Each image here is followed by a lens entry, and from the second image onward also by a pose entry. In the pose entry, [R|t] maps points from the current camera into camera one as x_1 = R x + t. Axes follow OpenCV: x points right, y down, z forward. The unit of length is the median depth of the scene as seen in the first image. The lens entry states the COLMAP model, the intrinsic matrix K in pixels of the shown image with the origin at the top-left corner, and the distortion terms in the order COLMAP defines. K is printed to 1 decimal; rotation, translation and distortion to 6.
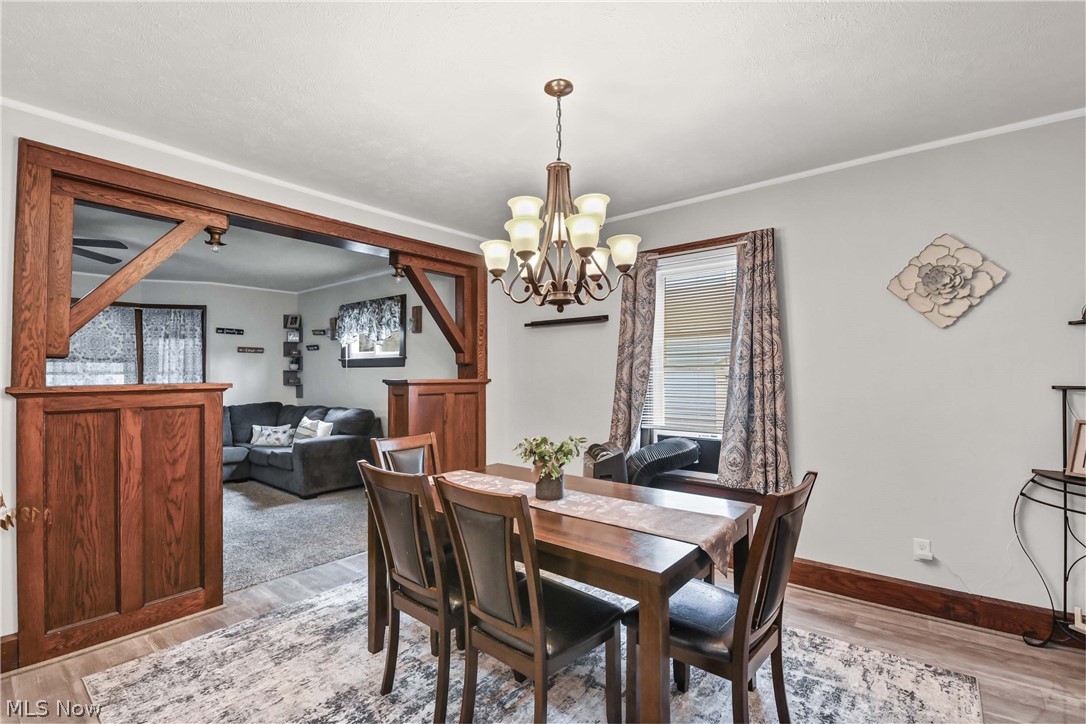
lens RADIAL K [[486.8, 0, 535.8], [0, 486.8, 359.0], [0, 0, 1]] dist [-0.001169, -0.011640]
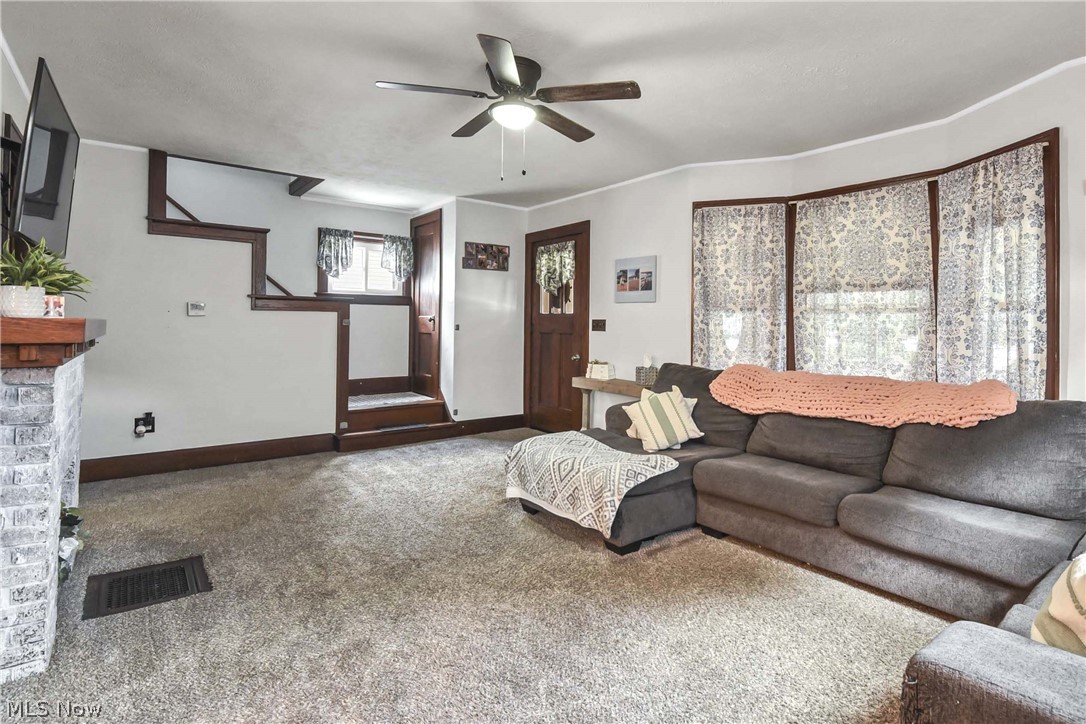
lens RADIAL K [[550.4, 0, 576.2], [0, 550.4, 316.0], [0, 0, 1]] dist [-0.003003, -0.001424]
pose [[-0.202616, -0.008238, -0.979224, -0.210124], [0.019802, 0.999726, -0.012508, 0.038107], [0.979058, -0.021925, -0.202397, 0.802912]]
